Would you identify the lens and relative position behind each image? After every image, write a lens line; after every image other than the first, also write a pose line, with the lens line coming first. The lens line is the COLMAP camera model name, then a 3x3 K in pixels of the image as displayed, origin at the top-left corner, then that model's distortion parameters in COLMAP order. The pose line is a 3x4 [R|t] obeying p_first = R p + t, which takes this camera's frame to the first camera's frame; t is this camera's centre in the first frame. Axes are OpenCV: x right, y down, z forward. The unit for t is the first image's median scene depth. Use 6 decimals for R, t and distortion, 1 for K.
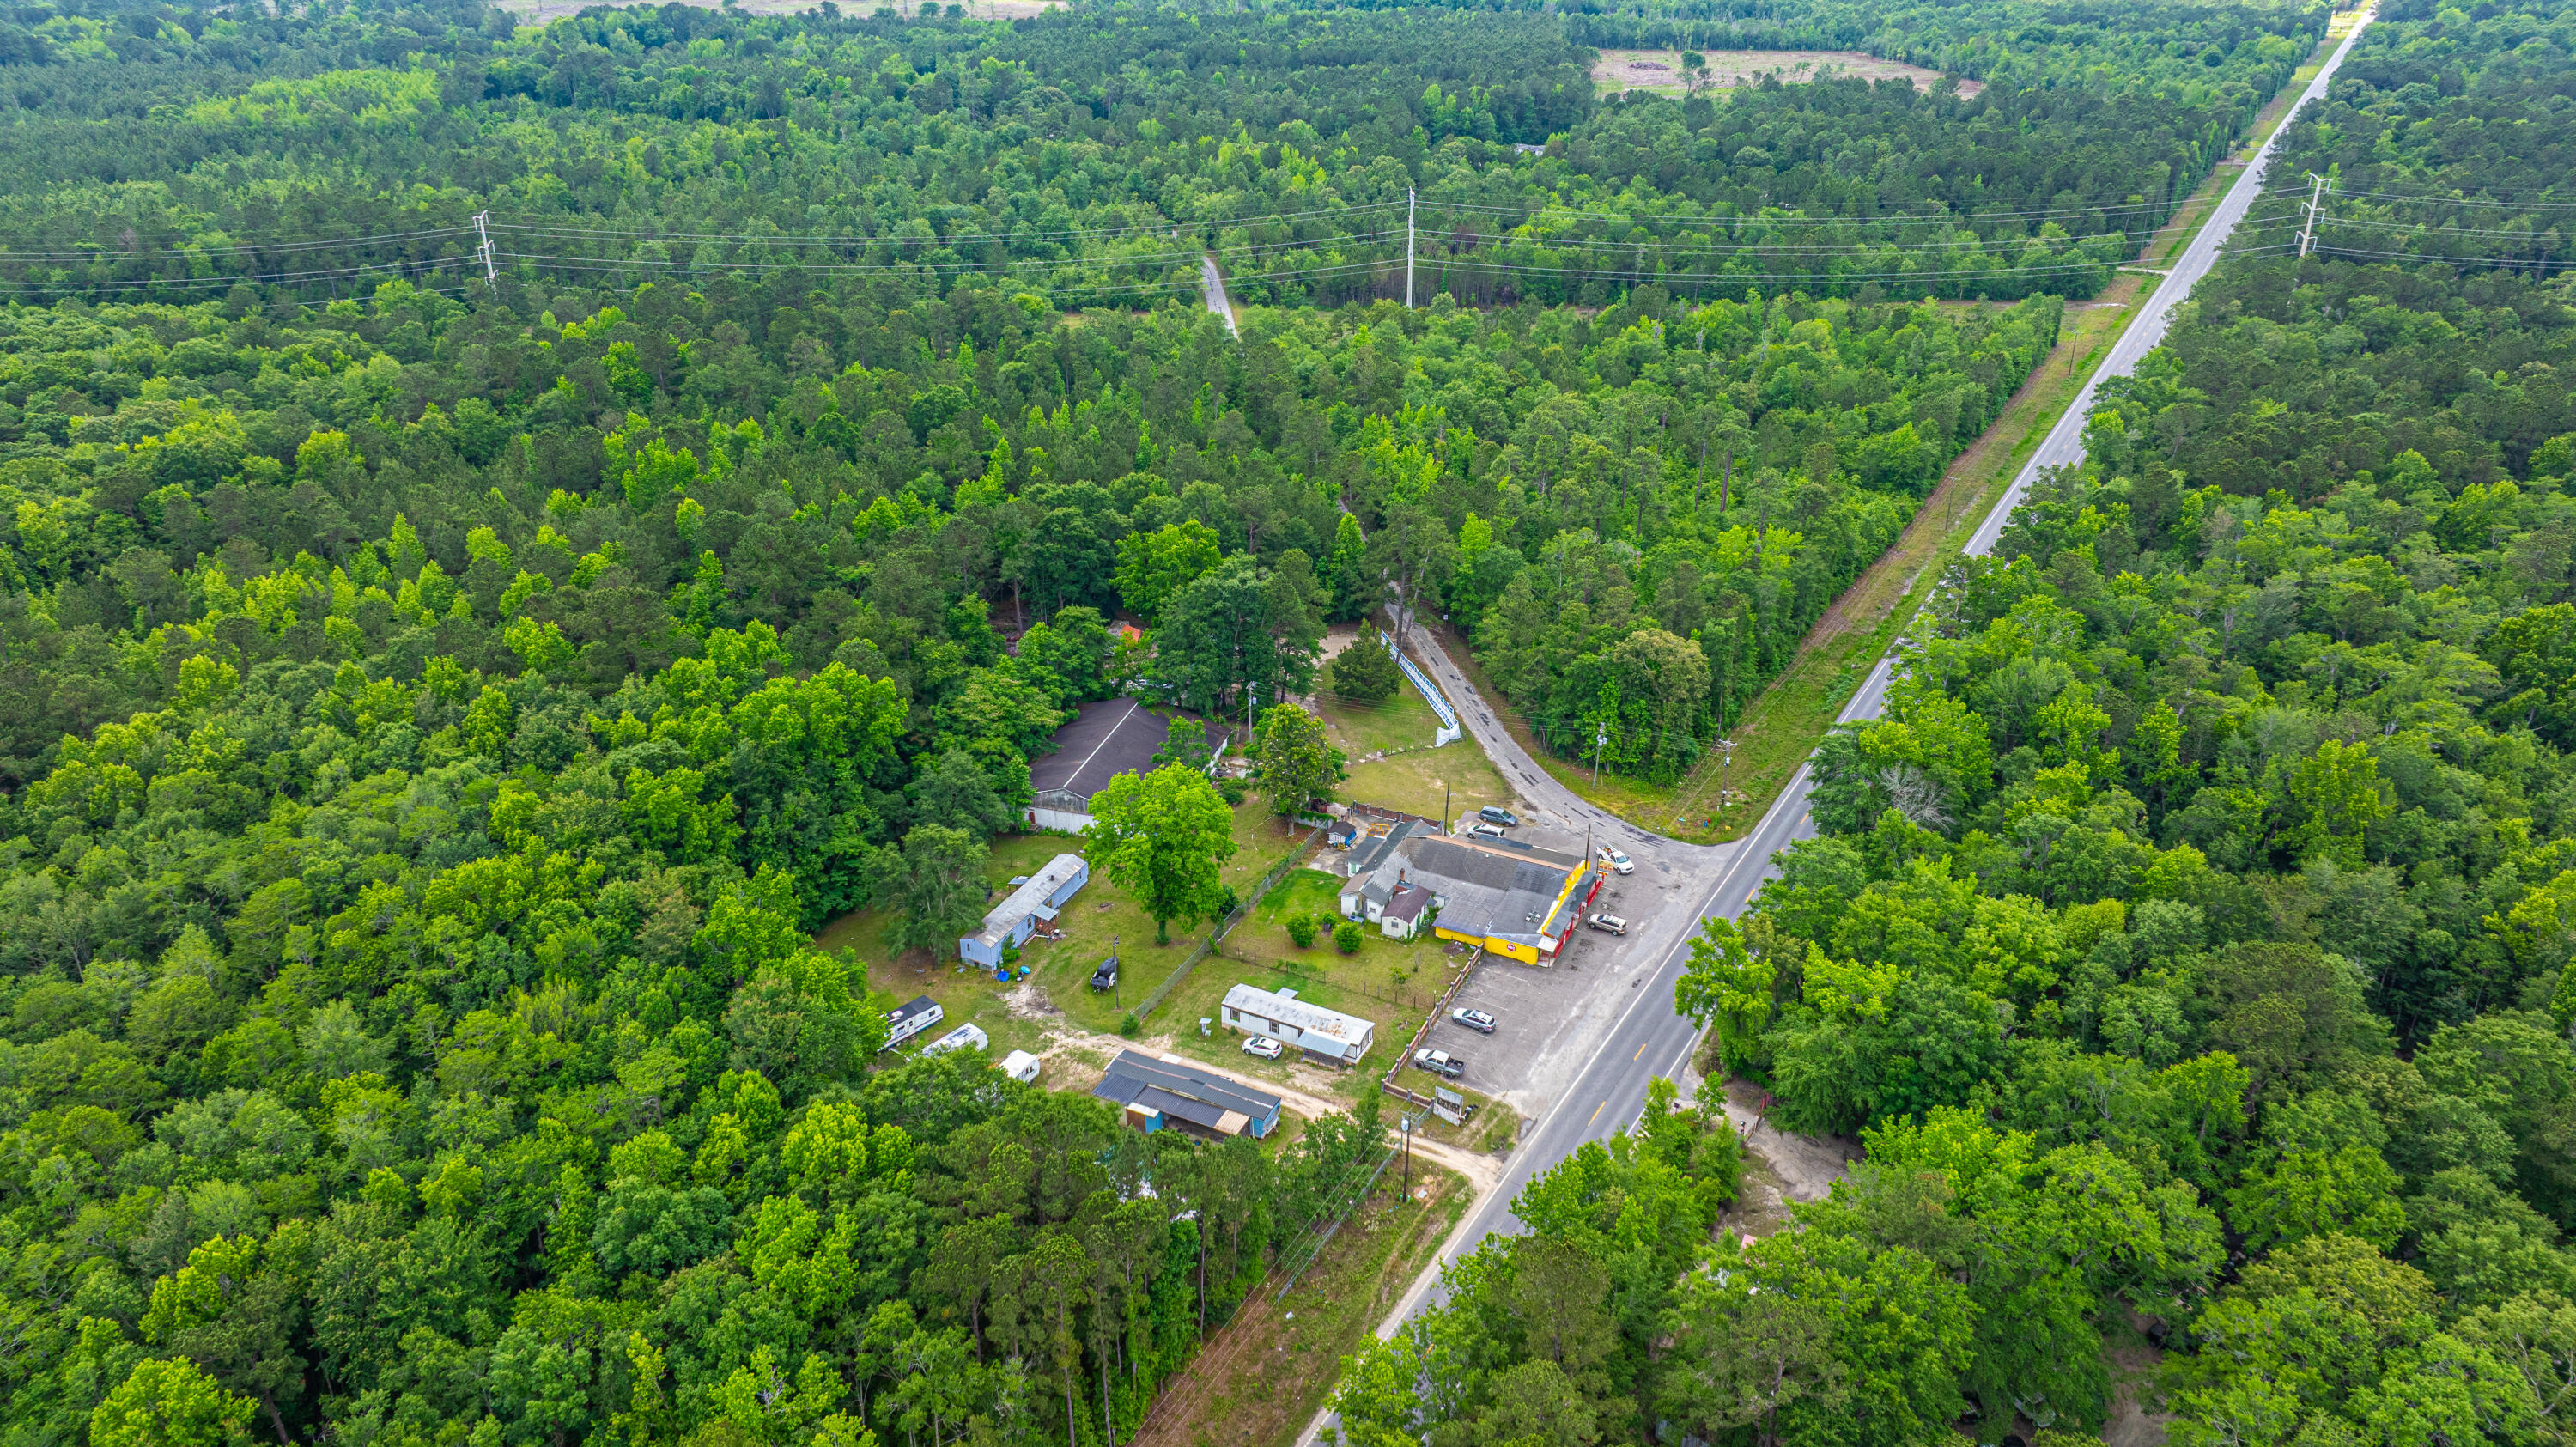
lens RADIAL K [[1810.0, 0, 1284.4], [0, 1810.0, 725.2], [0, 0, 1]] dist [-0.026873, 0.020172]
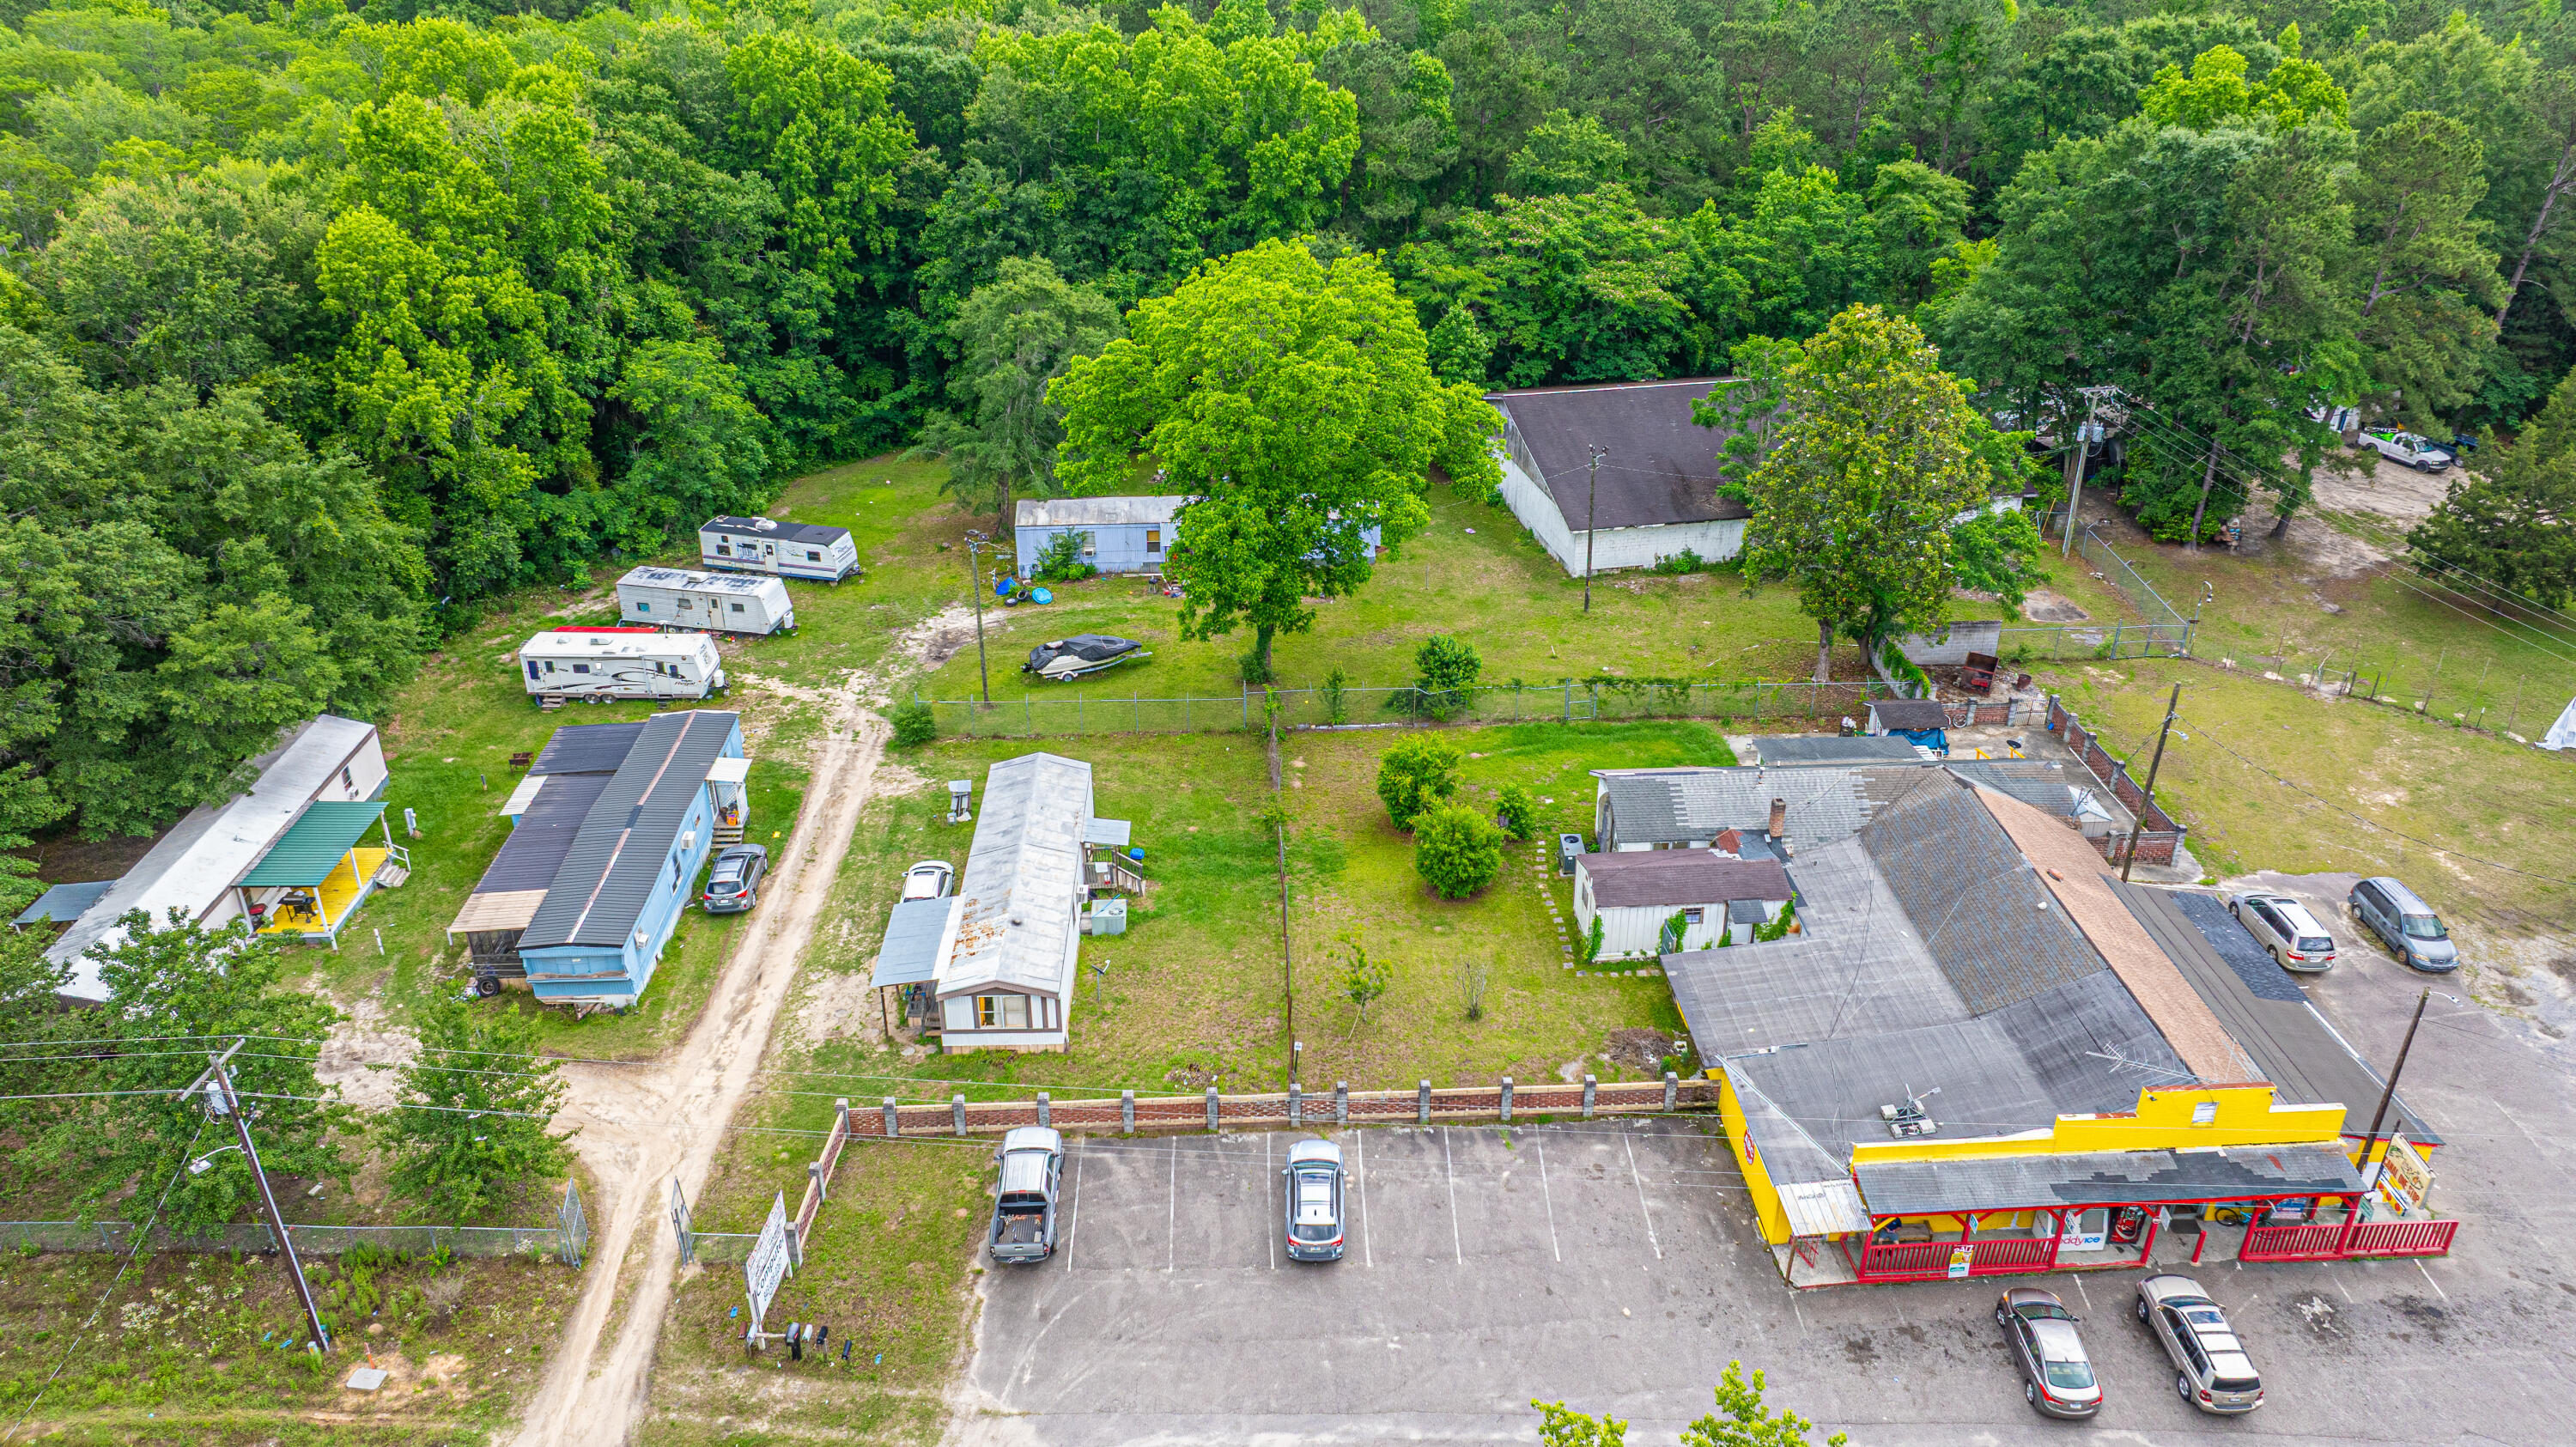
lens RADIAL K [[1810.0, 0, 1298.0], [0, 1810.0, 710.0], [0, 0, 1]] dist [-0.026873, 0.020172]
pose [[0.490049, 0.403440, -0.772715, 0.318294], [-0.391873, 0.893787, 0.218130, 0.033314], [0.778645, 0.195912, 0.596096, 0.870549]]
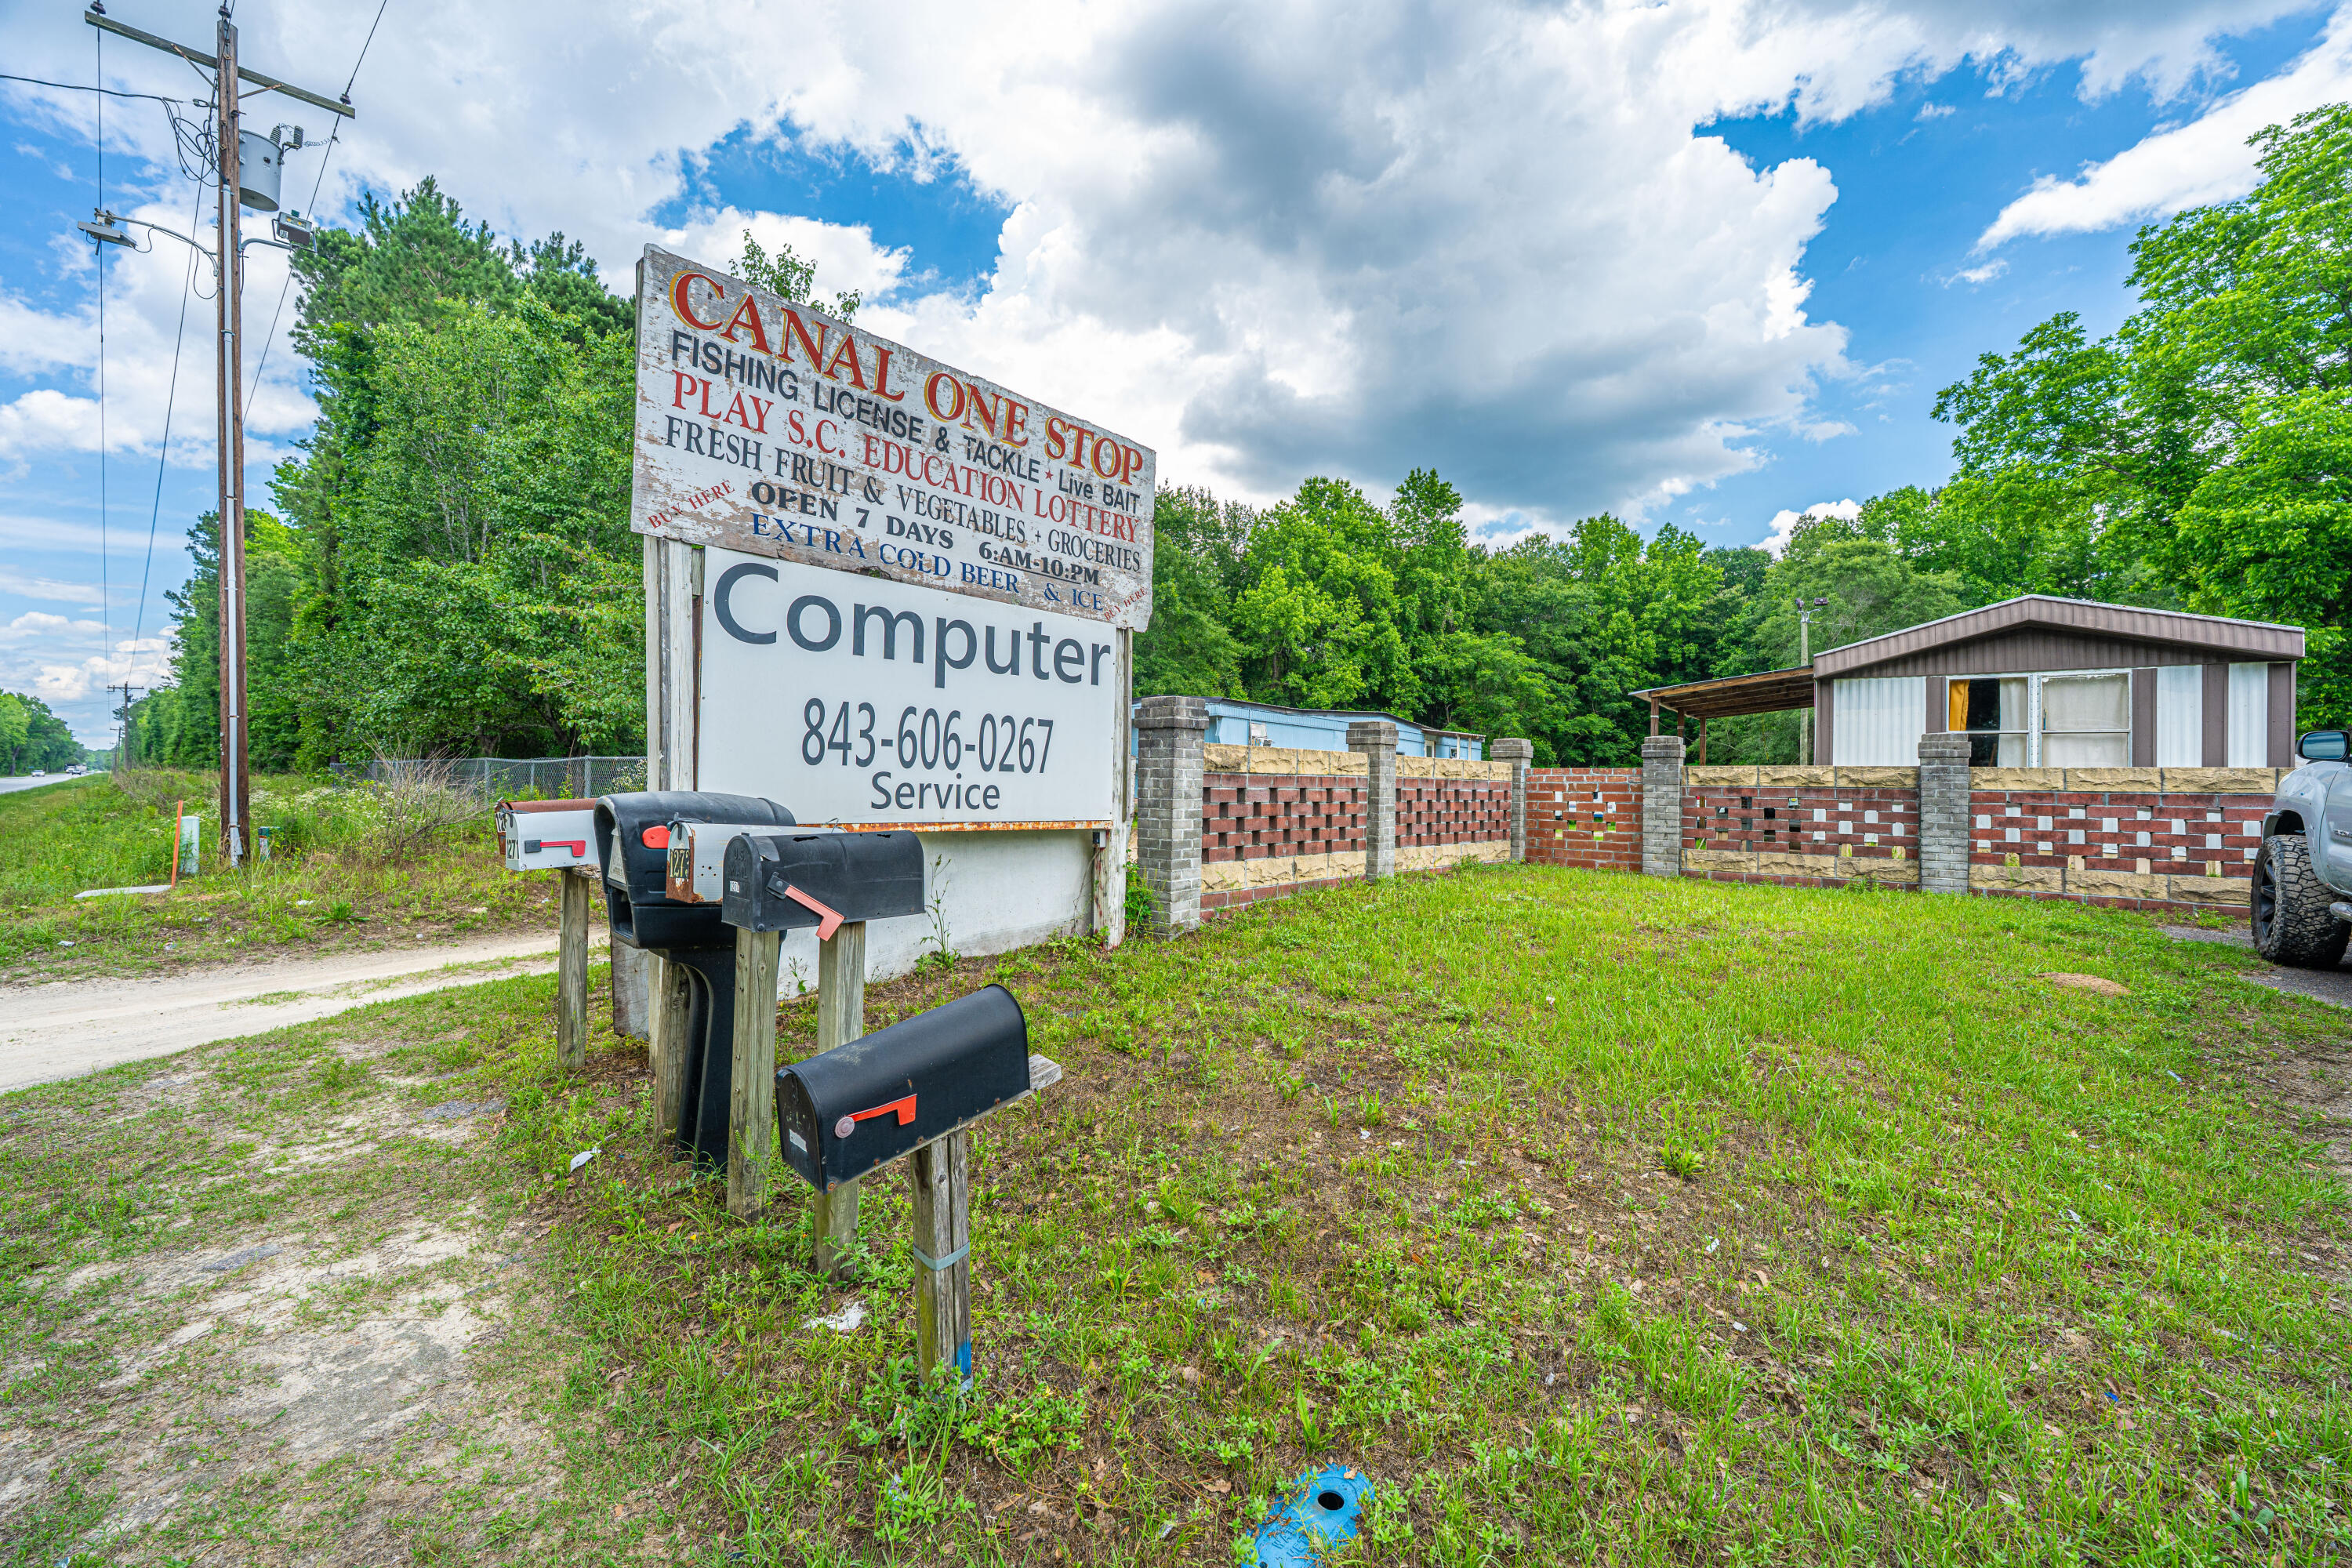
lens RADIAL K [[933.9, 0, 1179.0], [0, 933.9, 792.0], [0, 0, 1]] dist [0.003631, 0.000615]
pose [[-0.172427, 0.007661, -0.984992, 0.115858], [-0.448088, 0.889905, 0.085362, 0.207039], [0.877203, 0.456082, -0.150011, 1.006489]]
